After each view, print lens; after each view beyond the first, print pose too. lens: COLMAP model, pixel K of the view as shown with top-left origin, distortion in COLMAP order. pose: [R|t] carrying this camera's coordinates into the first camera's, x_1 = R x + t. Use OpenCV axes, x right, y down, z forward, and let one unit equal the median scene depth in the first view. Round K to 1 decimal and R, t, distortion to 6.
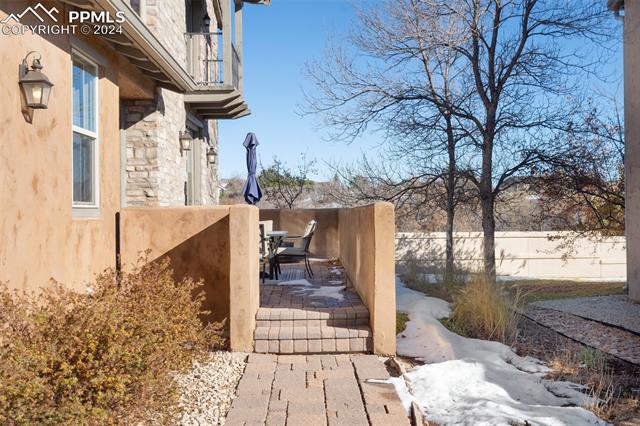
lens RADIAL K [[645.4, 0, 318.6], [0, 645.4, 209.6], [0, 0, 1]] dist [-0.020536, 0.000000]
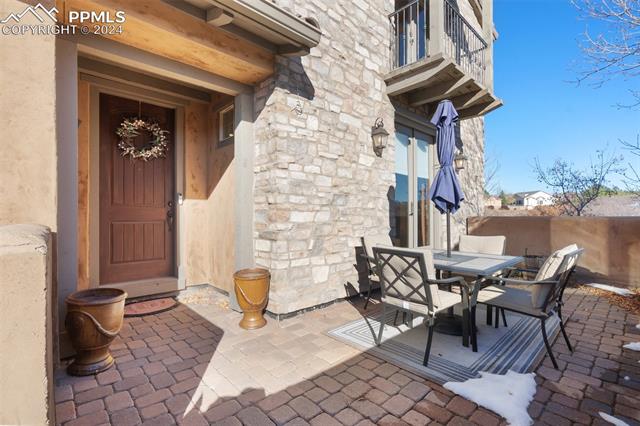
lens RADIAL K [[294.7, 0, 320.8], [0, 294.7, 211.4], [0, 0, 1]] dist [0.000619, 0.000301]
pose [[0.669210, 0.002958, -0.743068, 0.031985], [-0.000739, 0.999994, 0.003316, -0.010759], [0.743073, -0.001670, 0.669208, 0.718430]]
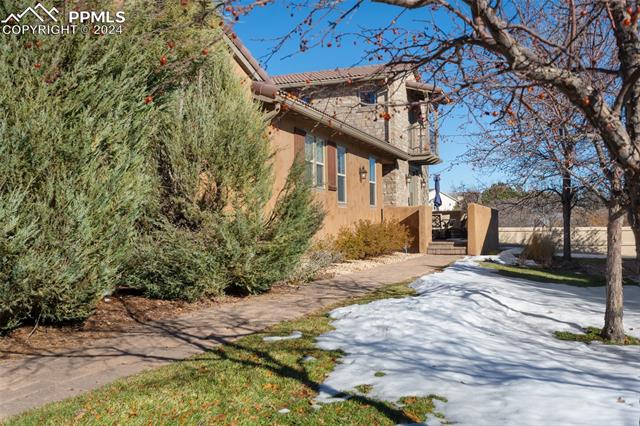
lens RADIAL K [[645.4, 0, 319.2], [0, 645.4, 211.0], [0, 0, 1]] dist [-0.020536, 0.000000]
pose [[0.931918, -0.012658, -0.362449, 0.339360], [0.005682, 0.999778, -0.020306, 0.052717], [0.362625, 0.016864, 0.931782, -1.289756]]
